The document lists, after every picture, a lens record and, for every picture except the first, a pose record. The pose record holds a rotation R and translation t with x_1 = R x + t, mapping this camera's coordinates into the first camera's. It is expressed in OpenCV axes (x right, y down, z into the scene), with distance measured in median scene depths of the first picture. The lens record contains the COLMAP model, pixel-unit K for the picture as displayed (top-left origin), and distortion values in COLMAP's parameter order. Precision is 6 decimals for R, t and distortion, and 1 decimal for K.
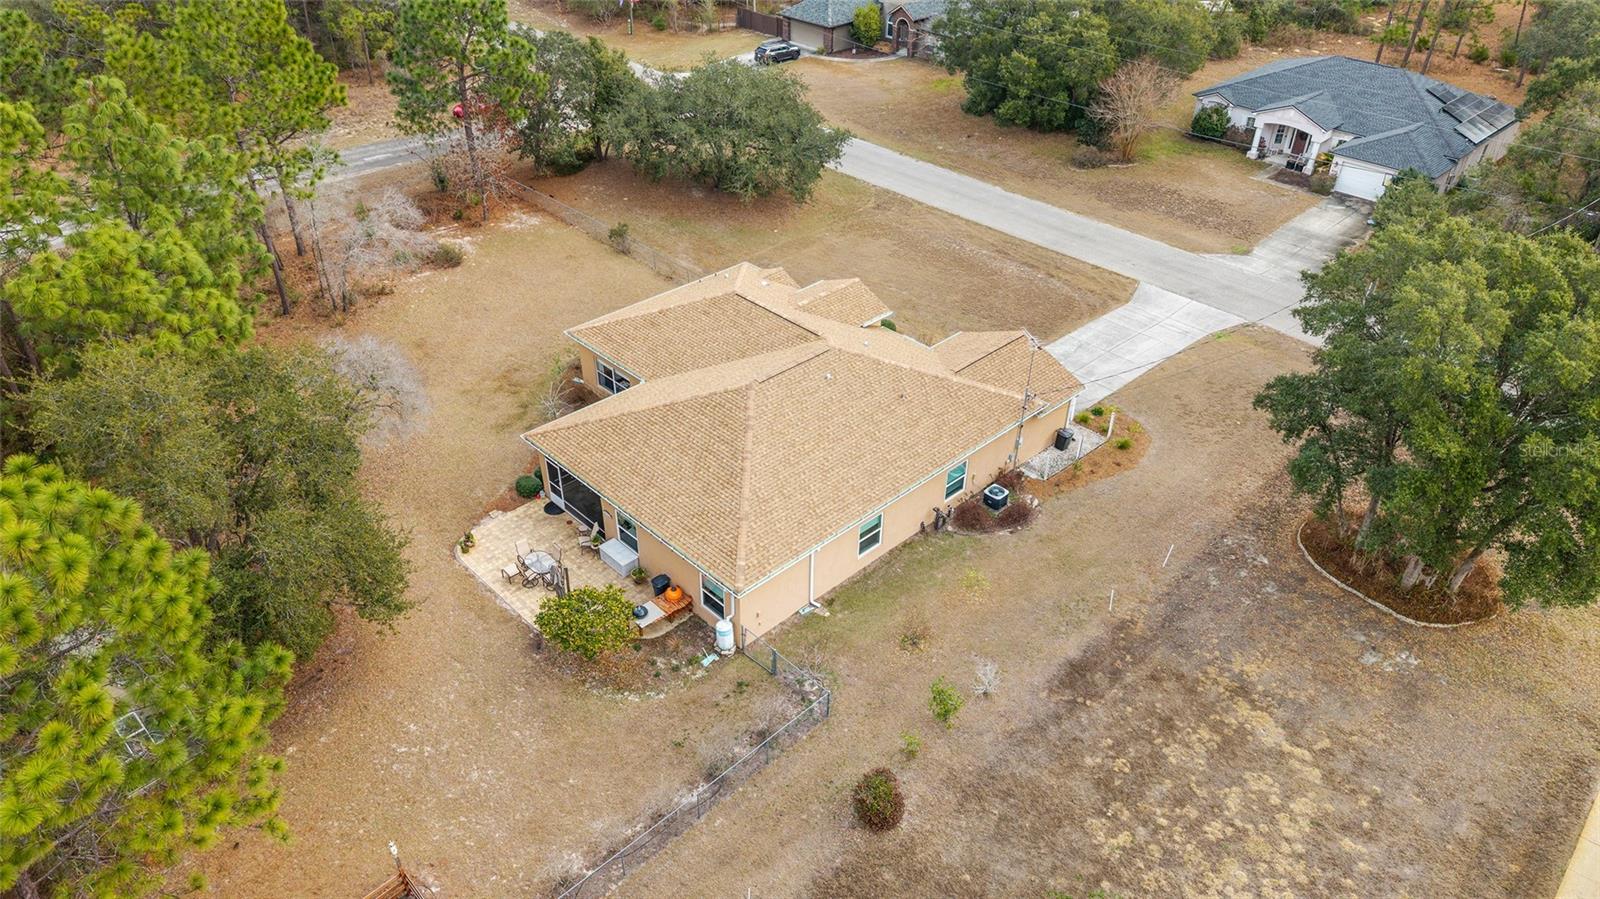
lens RADIAL K [[1071.2, 0, 800.0], [0, 1071.2, 449.5], [0, 0, 1]] dist [-0.001552, -0.002503]
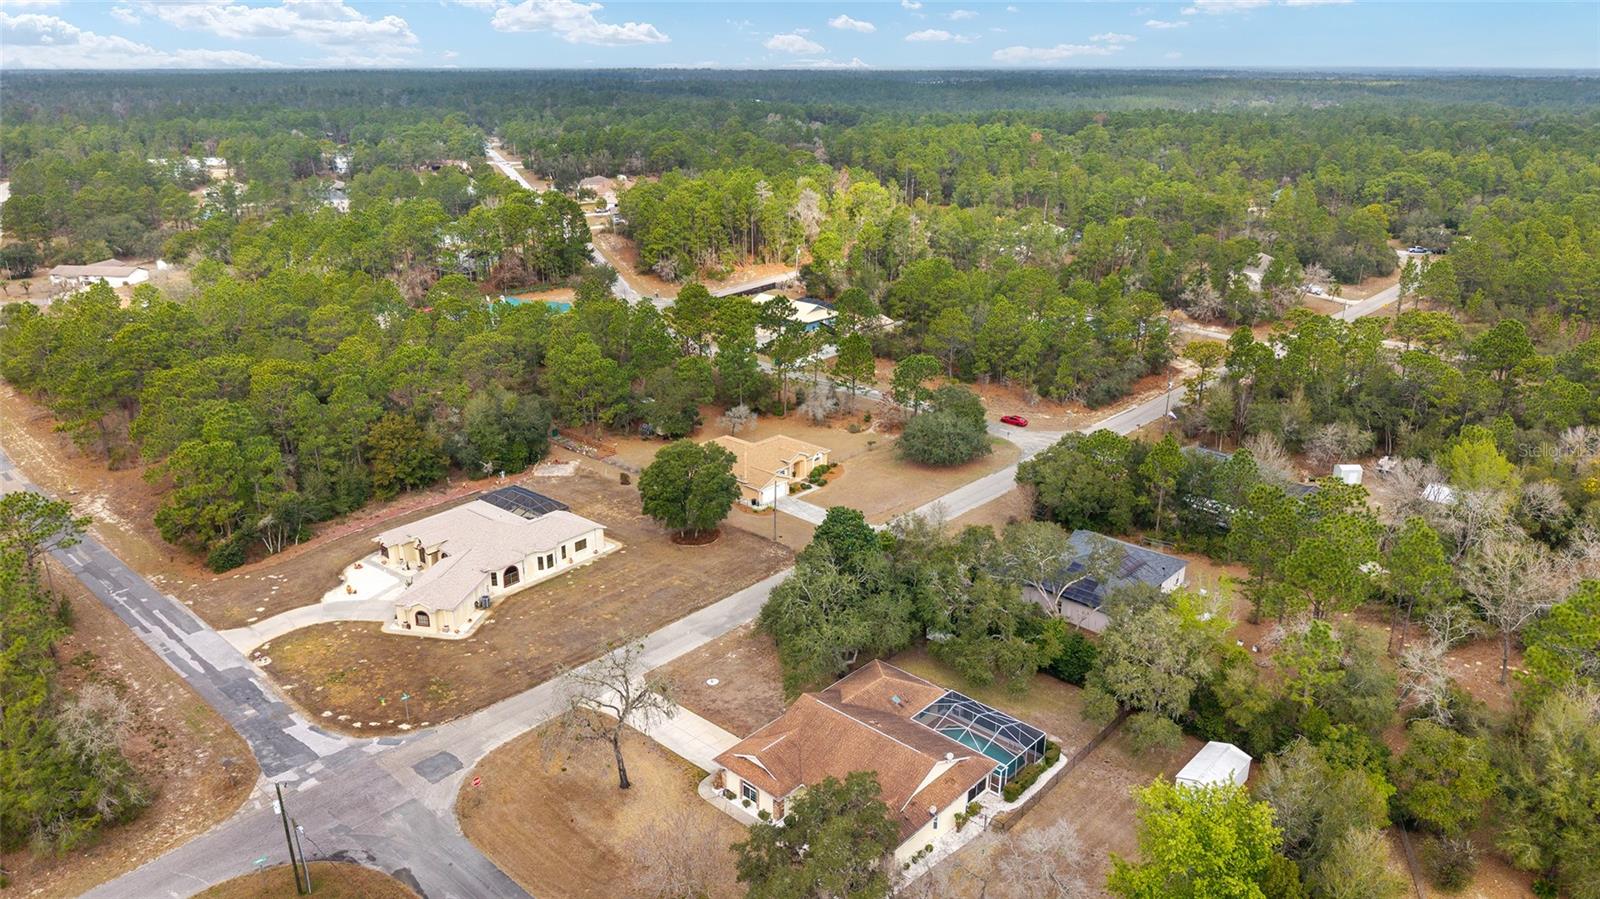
lens RADIAL K [[1071.2, 0, 800.0], [0, 1071.2, 449.5], [0, 0, 1]] dist [-0.001552, -0.002503]
pose [[0.068123, 0.327451, -0.942409, 2.469663], [-0.571417, 0.787128, 0.232191, -0.734933], [0.817828, 0.522691, 0.240732, 0.175711]]
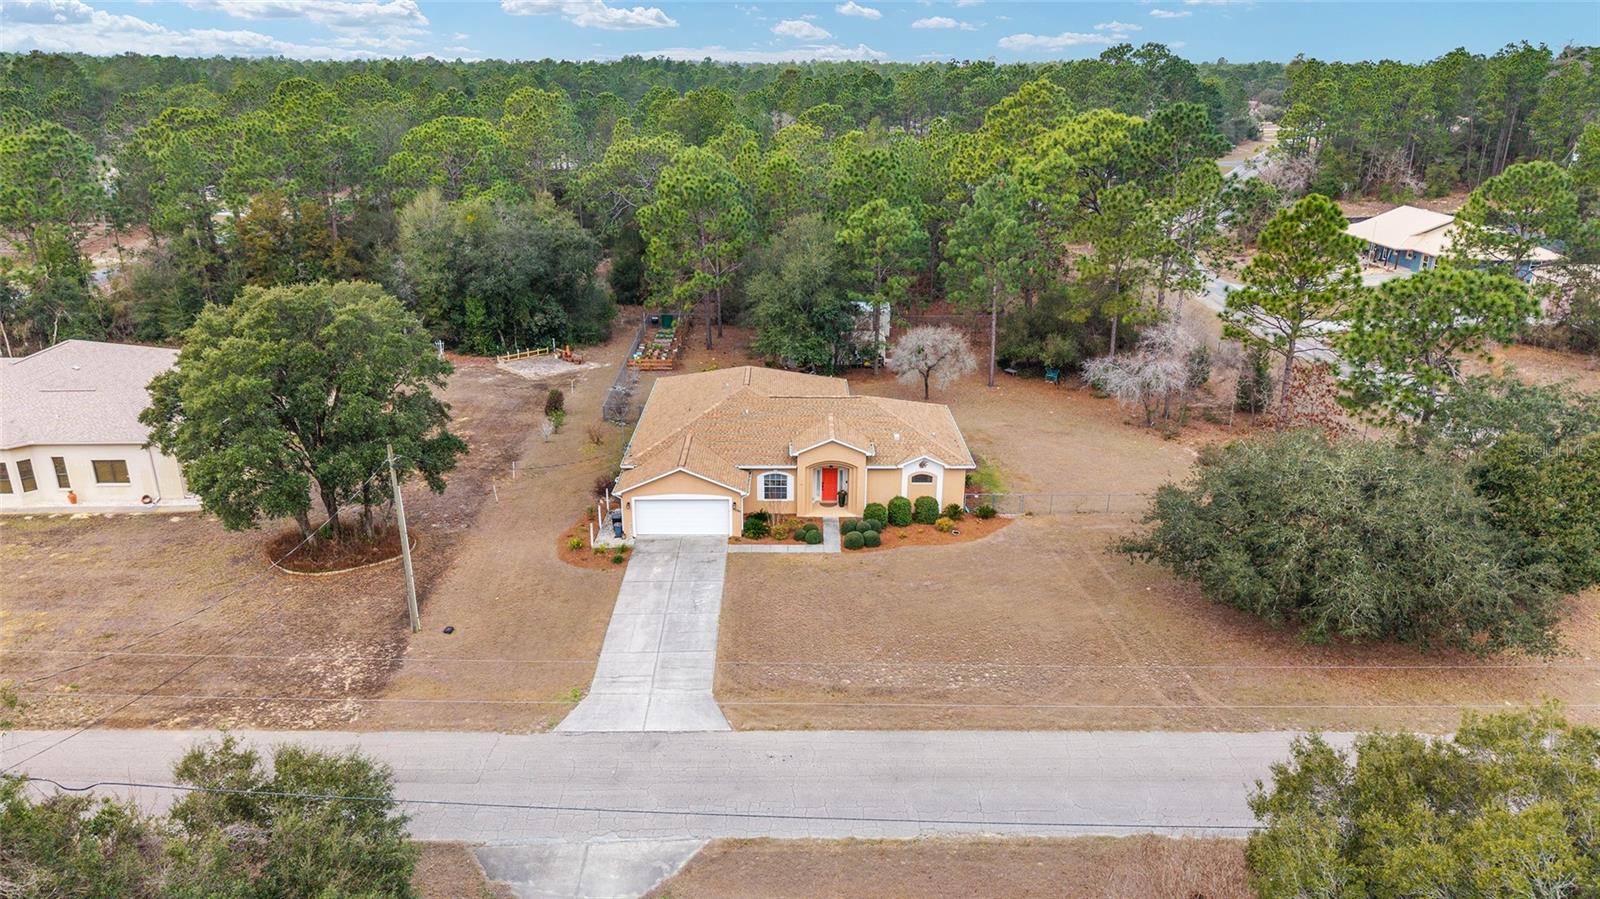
lens RADIAL K [[1071.2, 0, 800.0], [0, 1071.2, 449.5], [0, 0, 1]] dist [-0.001552, -0.002503]
pose [[-0.684218, 0.235589, -0.690177, 0.683169], [-0.423926, 0.641580, 0.639267, -0.685164], [0.593407, 0.729982, -0.339108, 1.093631]]
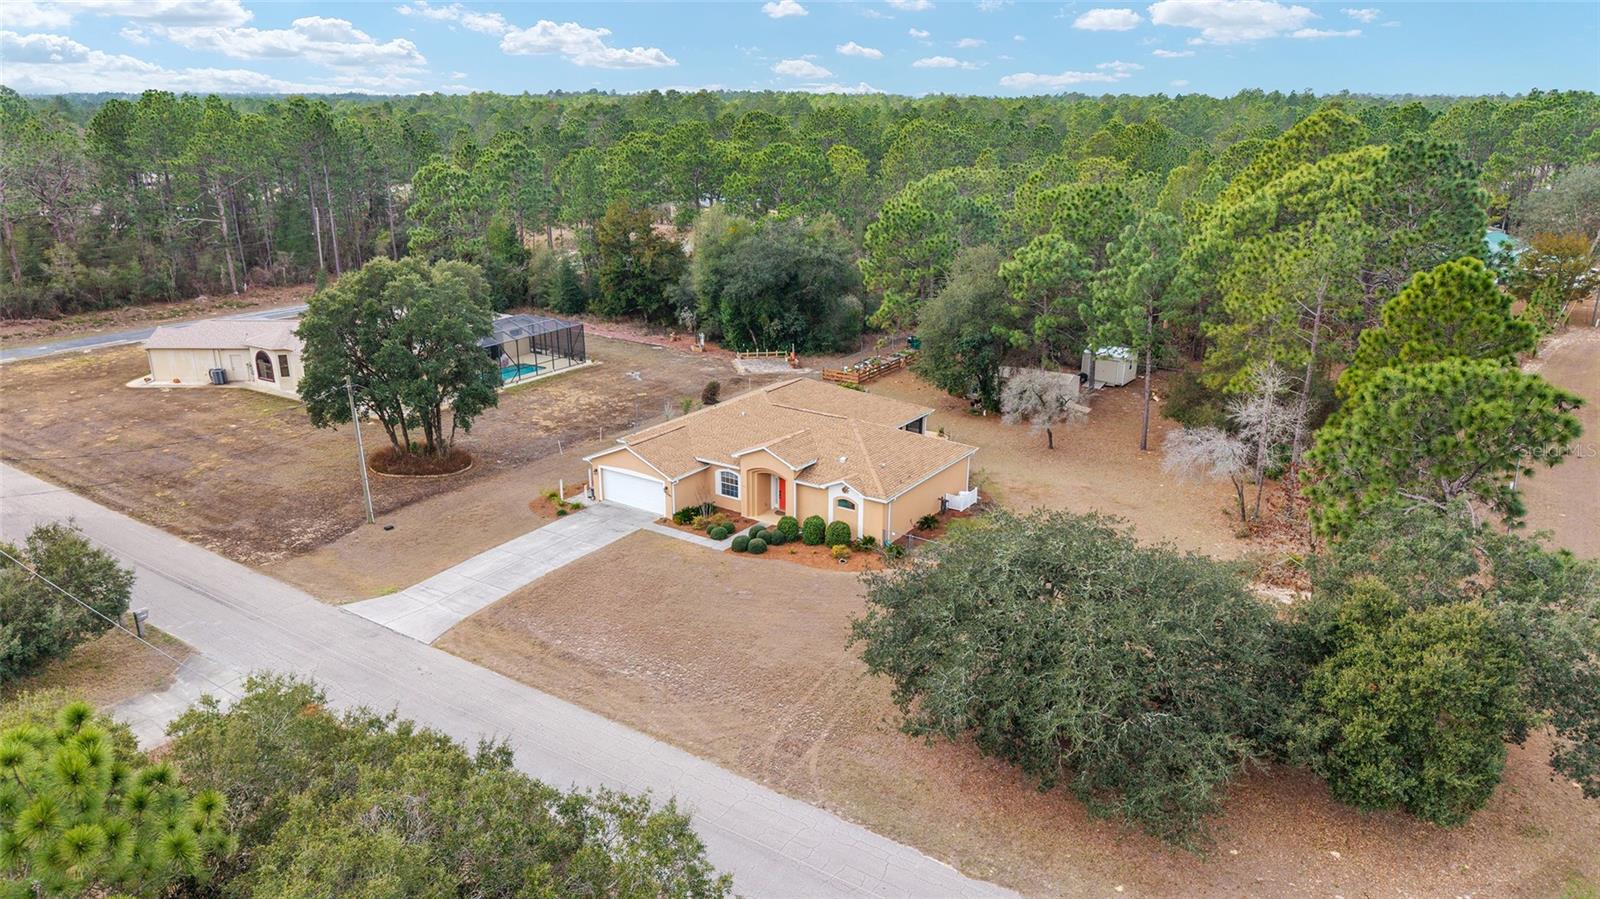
lens RADIAL K [[1076.1, 0, 871.0], [0, 1076.1, 420.6], [0, 0, 1]] dist [-0.046409, 0.001783]
pose [[-0.963468, 0.047404, -0.263596, 0.200654], [-0.175843, 0.630399, 0.756093, -0.876216], [0.202013, 0.774823, -0.599033, 1.367098]]
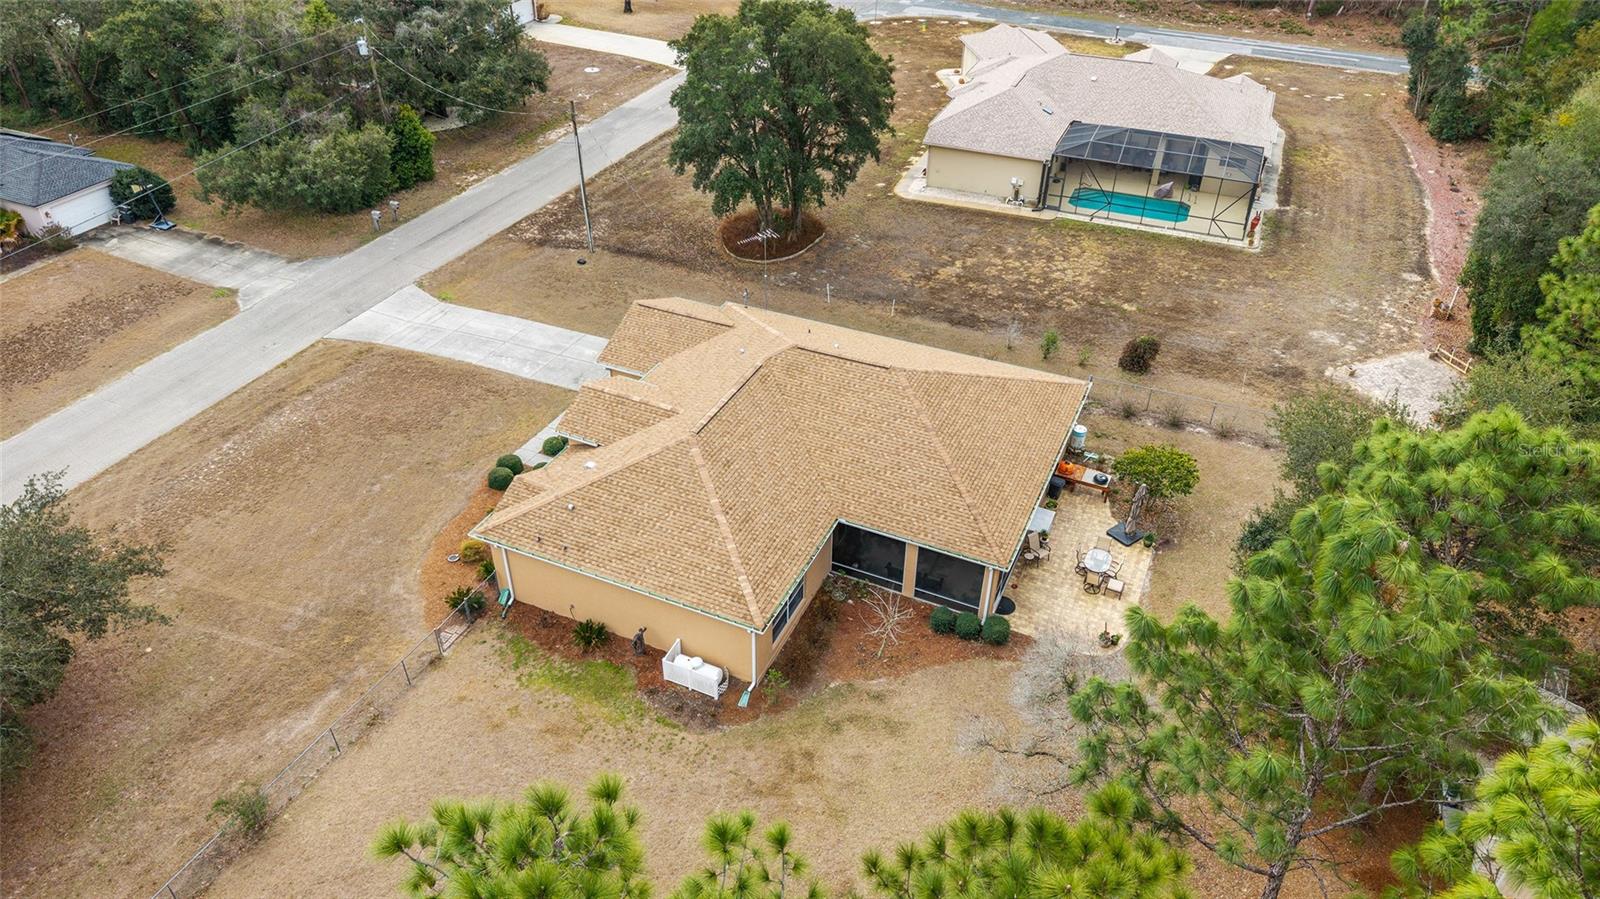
lens RADIAL K [[1071.2, 0, 800.0], [0, 1071.2, 449.5], [0, 0, 1]] dist [-0.001552, -0.002503]
pose [[-0.369780, -0.548484, 0.749952, -0.521462], [0.515671, 0.550280, 0.656715, -0.469847], [-0.772882, 0.629569, 0.079355, 0.669963]]
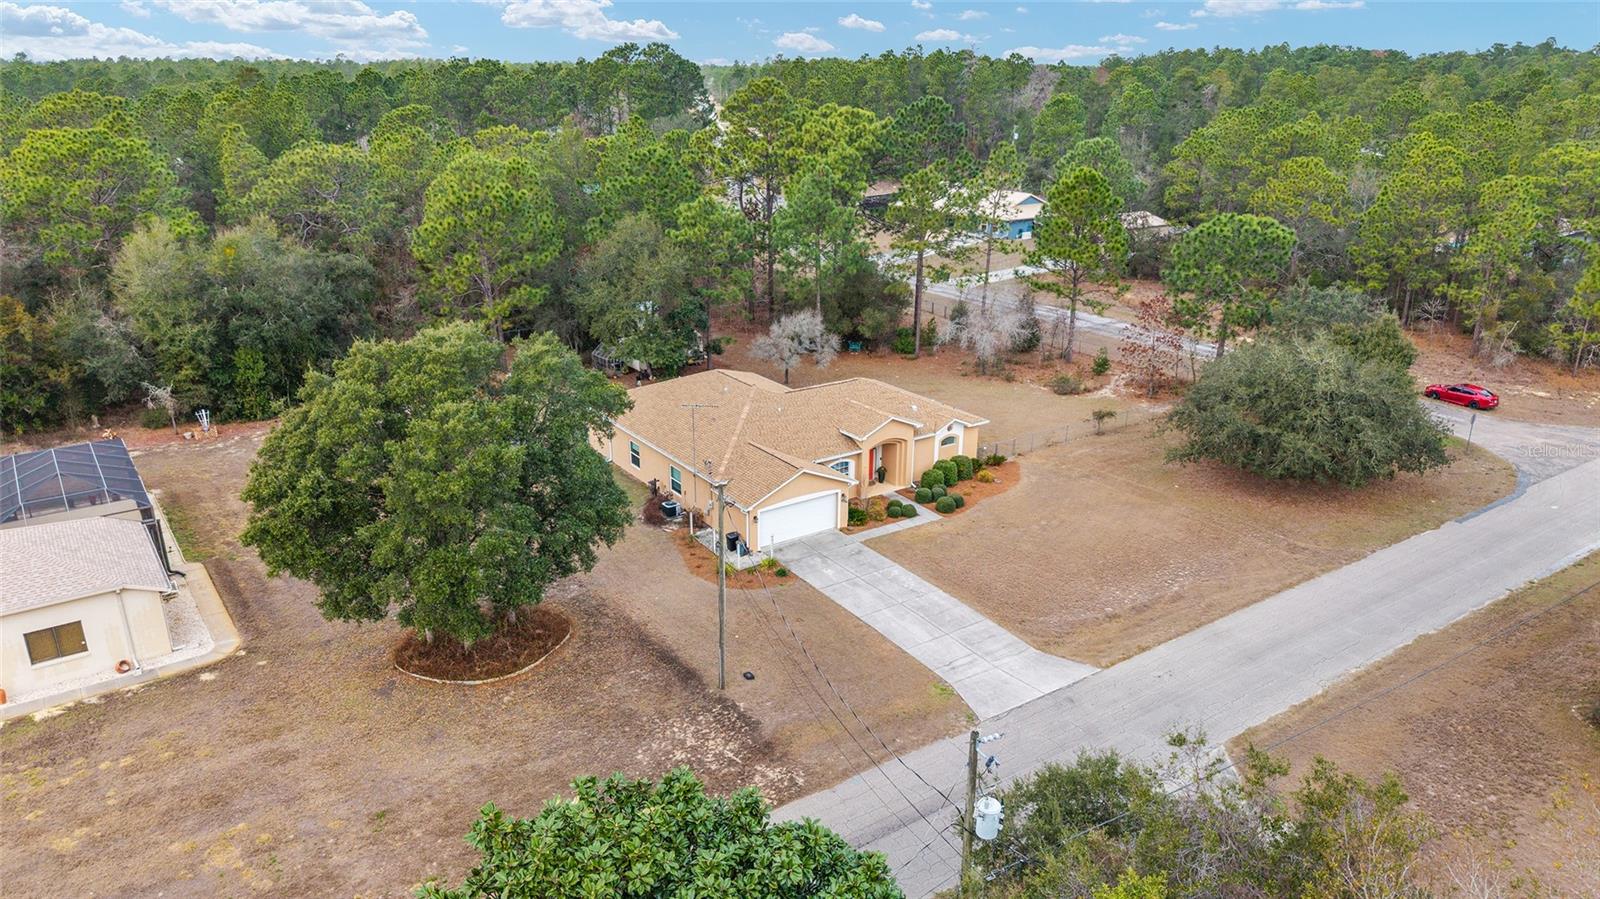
lens RADIAL K [[1087.1, 0, 800.0], [0, 1087.1, 449.5], [0, 0, 1]] dist [-0.000012, 0.000175]
pose [[-0.161509, 0.317683, -0.934341, 0.954735], [-0.568232, 0.744140, 0.351237, -0.395843], [0.806862, 0.587651, 0.060332, 0.692646]]
